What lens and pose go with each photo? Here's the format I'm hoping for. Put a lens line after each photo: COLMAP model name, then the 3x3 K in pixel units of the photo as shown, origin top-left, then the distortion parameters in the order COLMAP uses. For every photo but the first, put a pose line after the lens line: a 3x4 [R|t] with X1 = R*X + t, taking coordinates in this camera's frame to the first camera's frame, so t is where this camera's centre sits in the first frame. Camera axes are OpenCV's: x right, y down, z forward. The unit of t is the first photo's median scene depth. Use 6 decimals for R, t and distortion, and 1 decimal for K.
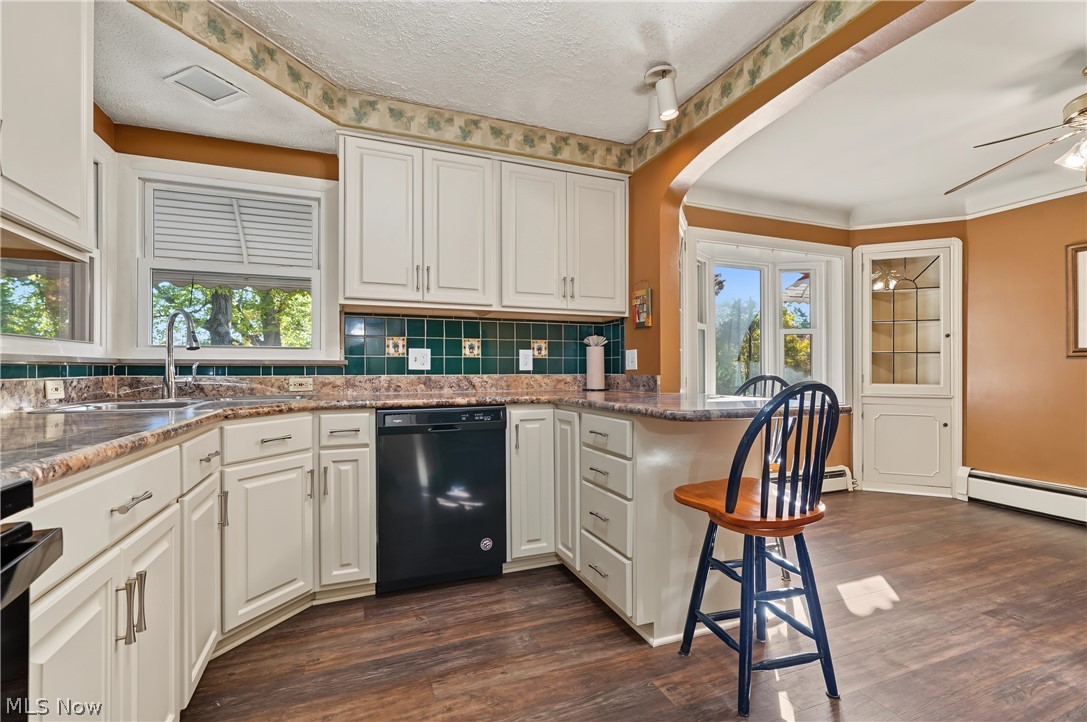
lens RADIAL K [[493.5, 0, 542.3], [0, 493.5, 368.0], [0, 0, 1]] dist [-0.006374, 0.001766]
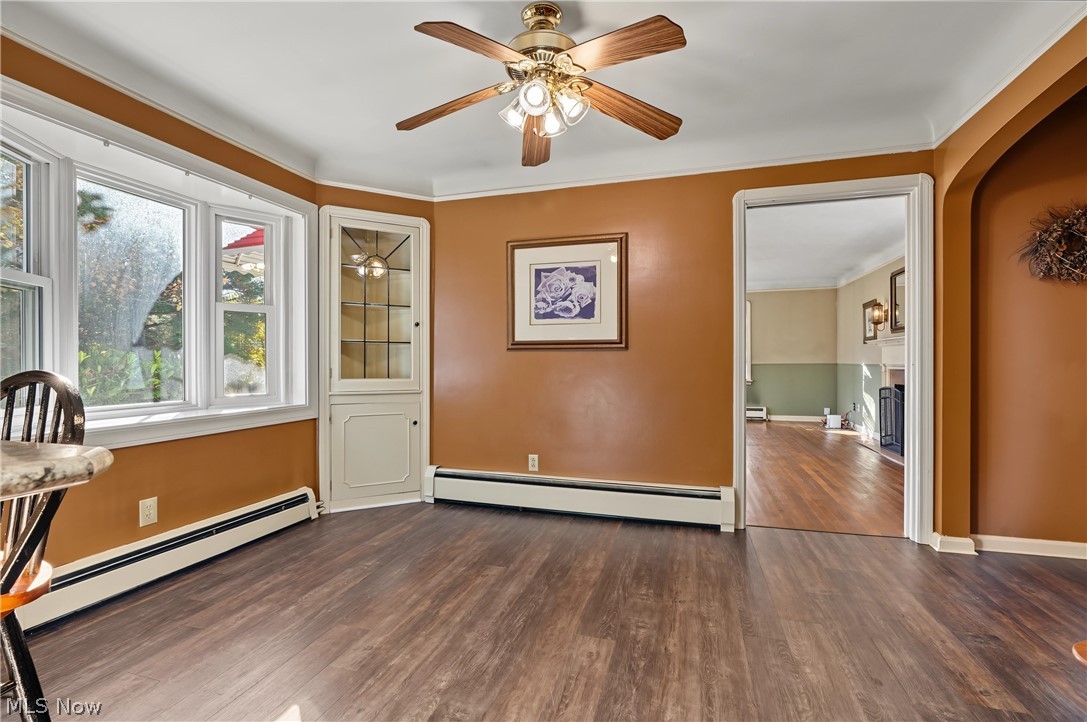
lens RADIAL K [[493.5, 0, 542.9], [0, 493.5, 364.7], [0, 0, 1]] dist [-0.006374, 0.001766]
pose [[0.627326, -0.003881, 0.778747, 0.362617], [-0.001348, 0.999981, 0.006070, 0.003823], [-0.778755, -0.004858, 0.627309, 0.343450]]
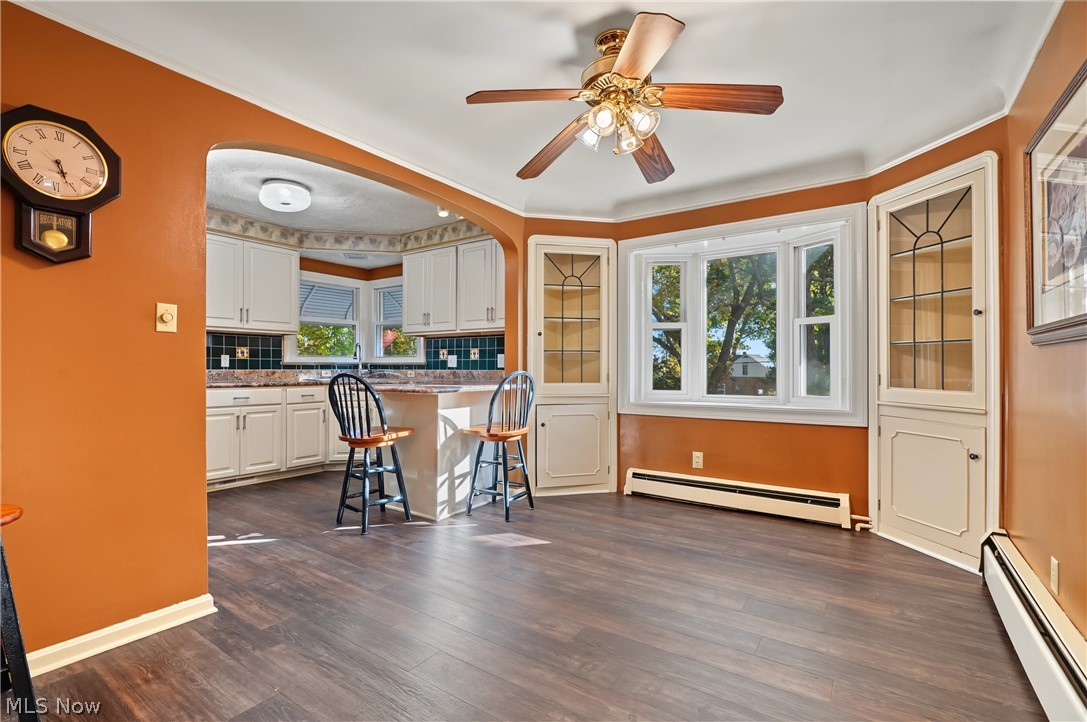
lens RADIAL K [[493.5, 0, 541.0], [0, 493.5, 363.4], [0, 0, 1]] dist [-0.006374, 0.001766]
pose [[0.552629, -0.005691, -0.833408, 1.449732], [0.001339, 0.999981, -0.005940, 0.001438], [0.833427, 0.002167, 0.552626, 0.282253]]
